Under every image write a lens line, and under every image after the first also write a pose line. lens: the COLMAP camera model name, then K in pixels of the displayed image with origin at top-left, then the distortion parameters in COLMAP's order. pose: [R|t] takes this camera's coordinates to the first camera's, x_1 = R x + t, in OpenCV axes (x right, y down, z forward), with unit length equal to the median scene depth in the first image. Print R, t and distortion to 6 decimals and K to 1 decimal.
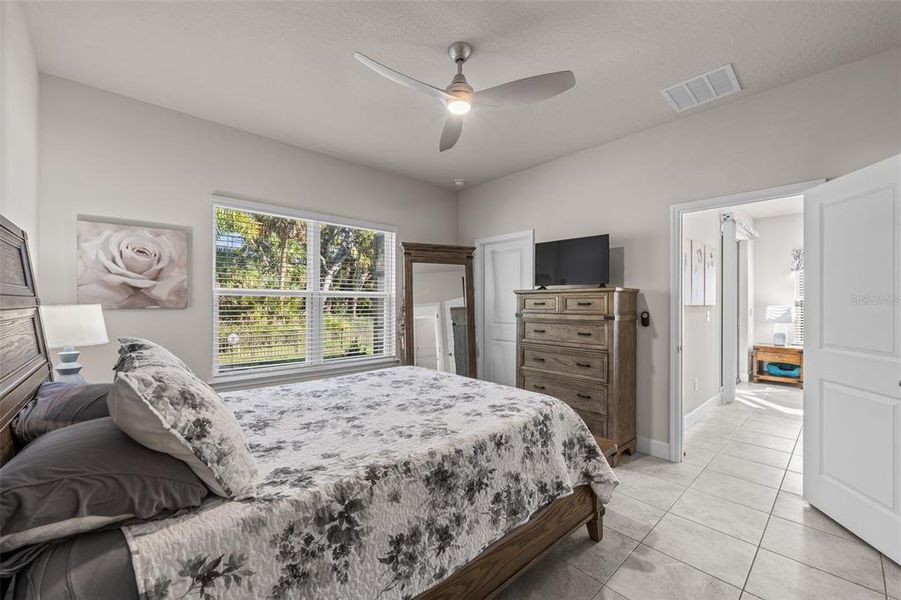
lens RADIAL K [[350.2, 0, 450.5], [0, 350.2, 300.0], [0, 0, 1]] dist [-0.061196, 0.000034]
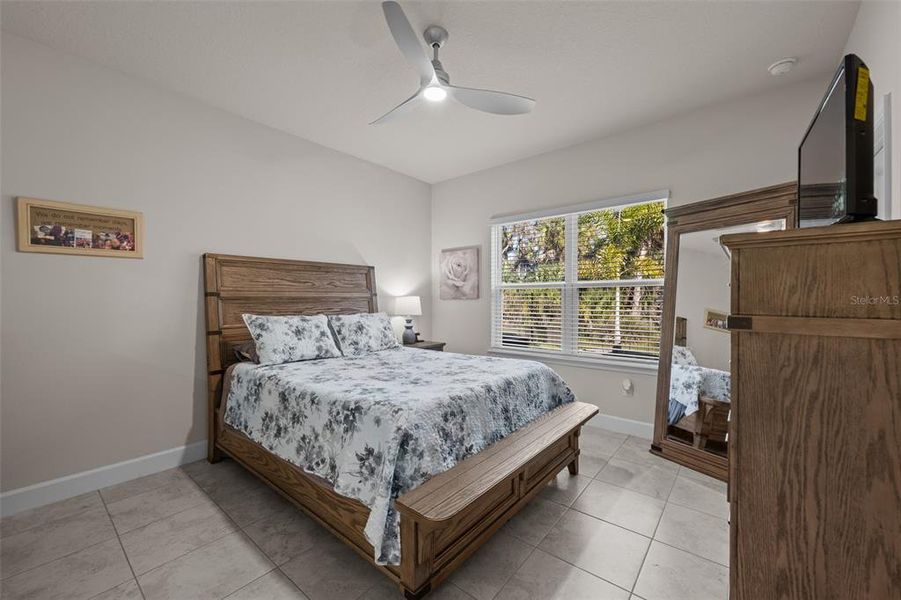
lens RADIAL K [[356.8, 0, 449.2], [0, 356.8, 298.2], [0, 0, 1]] dist [0.002243, 0.000230]
pose [[0.130695, -0.011649, -0.991354, 1.203338], [0.005969, 0.999922, -0.010963, 0.059268], [0.991405, -0.004484, 0.130755, 0.970706]]
